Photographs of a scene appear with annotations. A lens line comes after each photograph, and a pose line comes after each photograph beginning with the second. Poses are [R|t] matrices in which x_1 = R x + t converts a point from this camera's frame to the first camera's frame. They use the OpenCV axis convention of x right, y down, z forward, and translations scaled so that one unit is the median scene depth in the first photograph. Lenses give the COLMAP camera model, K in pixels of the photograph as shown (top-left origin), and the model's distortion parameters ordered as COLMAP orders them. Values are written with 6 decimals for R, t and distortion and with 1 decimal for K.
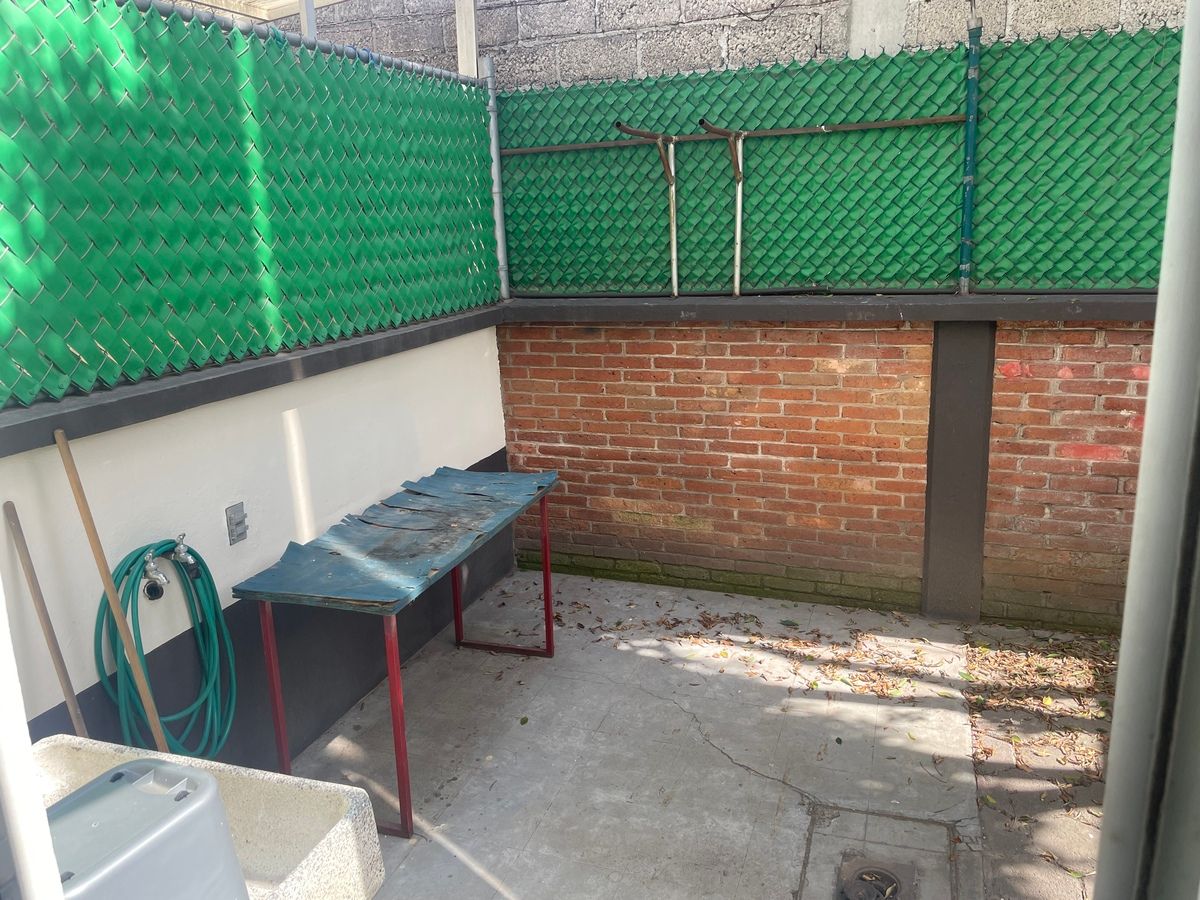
lens RADIAL K [[917.7, 0, 602.0], [0, 917.7, 446.6], [0, 0, 1]] dist [0.073173, -0.077207]
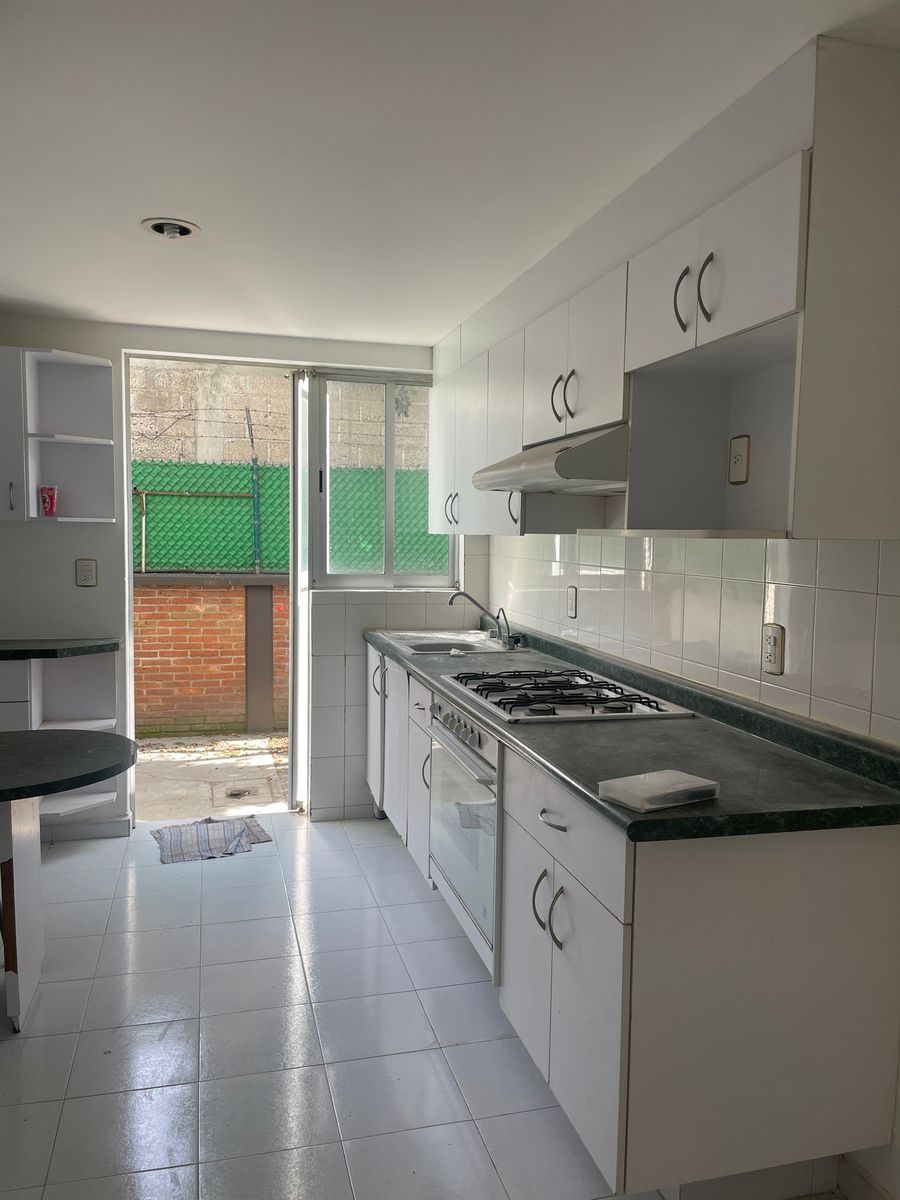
lens RADIAL K [[917.7, 0, 456.2], [0, 917.7, 596.8], [0, 0, 1]] dist [0.073173, -0.077207]
pose [[0.824542, 0.011981, 0.565674, -0.418198], [0.092508, 0.983468, -0.155672, 0.251939], [-0.558187, 0.180687, 0.809802, -0.934580]]
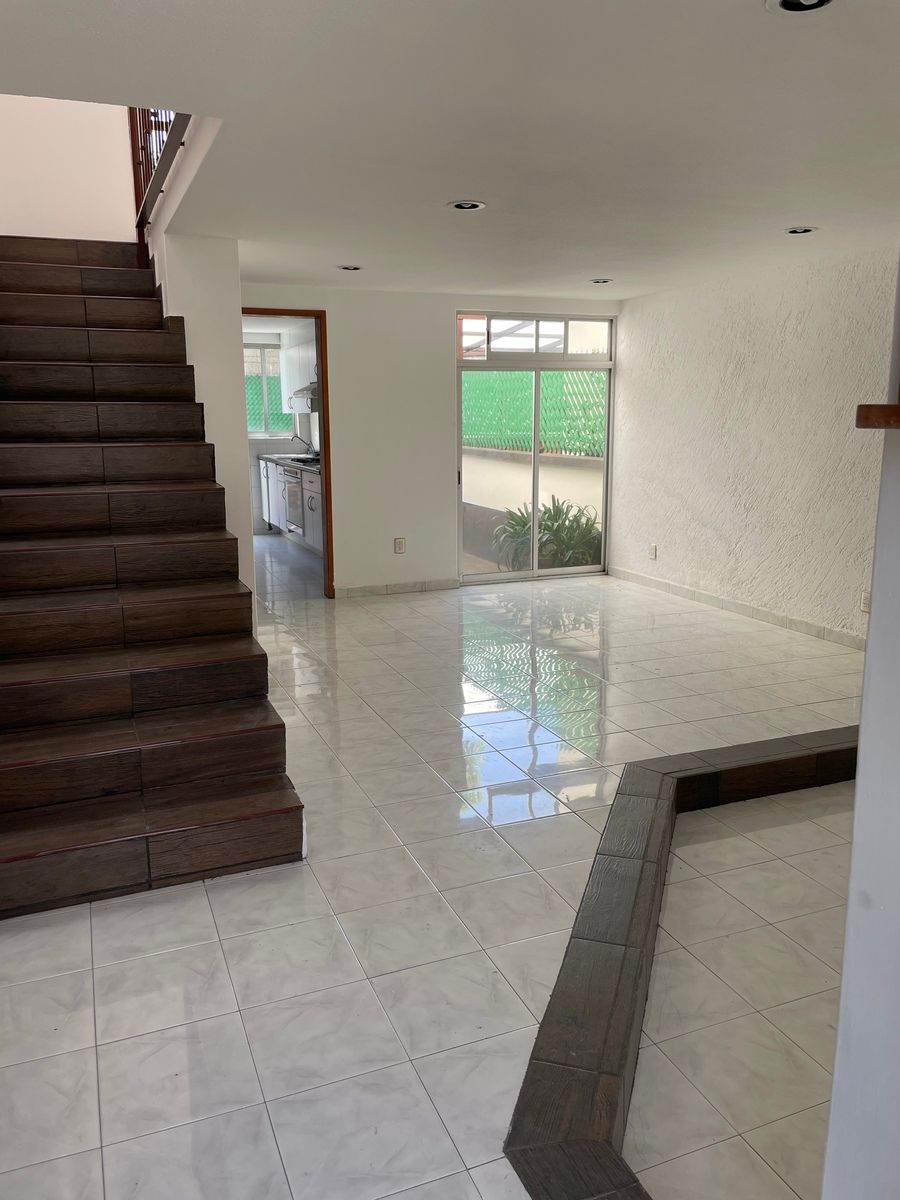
lens RADIAL K [[917.7, 0, 453.3], [0, 917.7, 589.1], [0, 0, 1]] dist [0.073173, -0.077207]
pose [[0.746890, -0.093560, 0.658332, -2.032500], [0.136776, 0.990497, -0.014408, 0.947719], [-0.650728, 0.100805, 0.752589, -3.588069]]
